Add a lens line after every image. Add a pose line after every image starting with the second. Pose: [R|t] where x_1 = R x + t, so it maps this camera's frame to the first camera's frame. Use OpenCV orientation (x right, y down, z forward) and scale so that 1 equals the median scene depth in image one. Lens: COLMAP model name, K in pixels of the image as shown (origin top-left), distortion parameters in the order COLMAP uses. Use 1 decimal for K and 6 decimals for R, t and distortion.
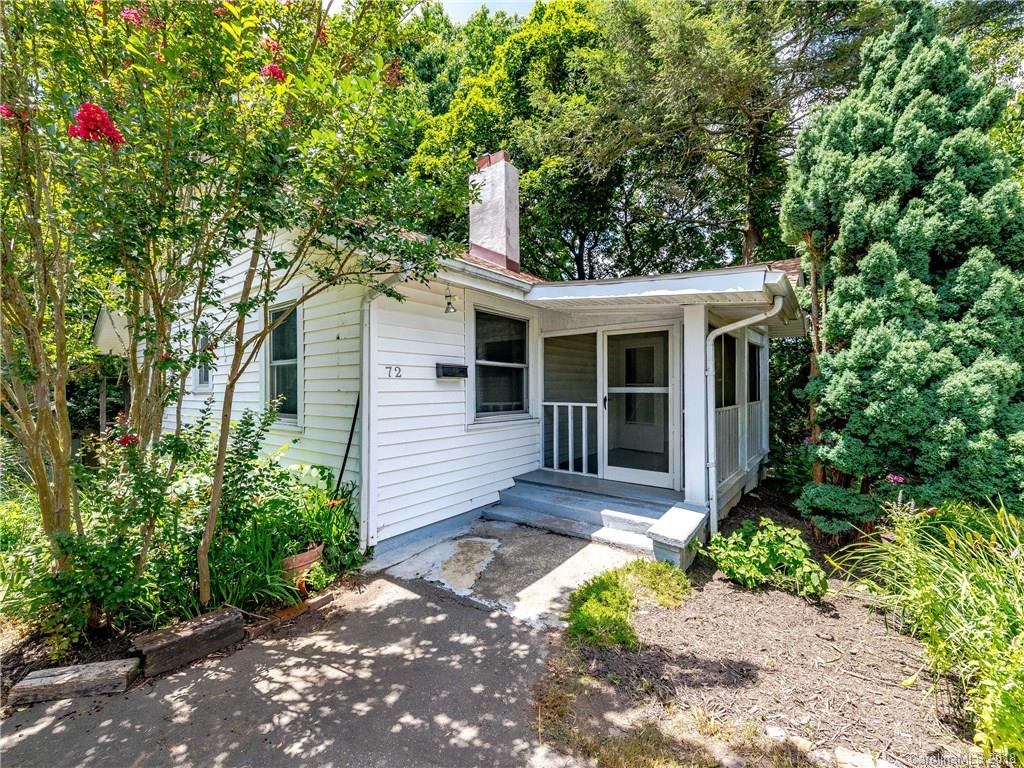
lens RADIAL K [[401.9, 0, 512.0], [0, 401.9, 384.0], [0, 0, 1]] dist [0.000275, -0.000275]
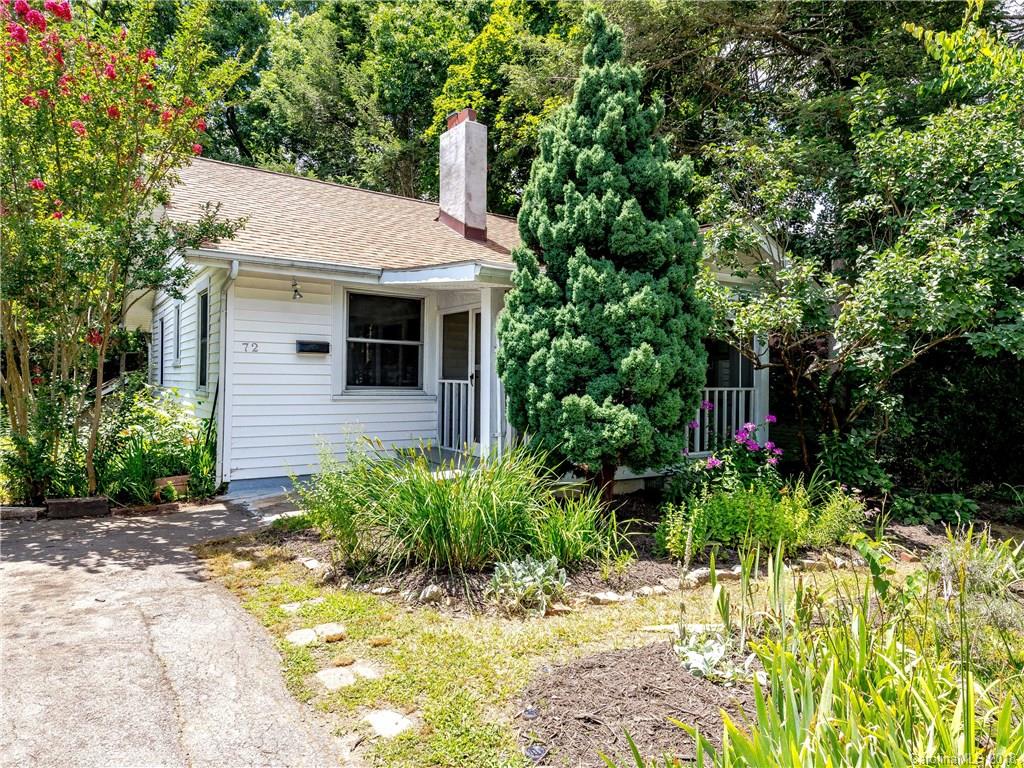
lens RADIAL K [[578.1, 0, 512.3], [0, 578.1, 361.5], [0, 0, 1]] dist [0.001913, 0.000029]
pose [[0.962008, 0.012329, -0.272742, 0.782502], [-0.016426, 0.999784, -0.012744, 0.018941], [0.272526, 0.016740, 0.962003, -0.406934]]
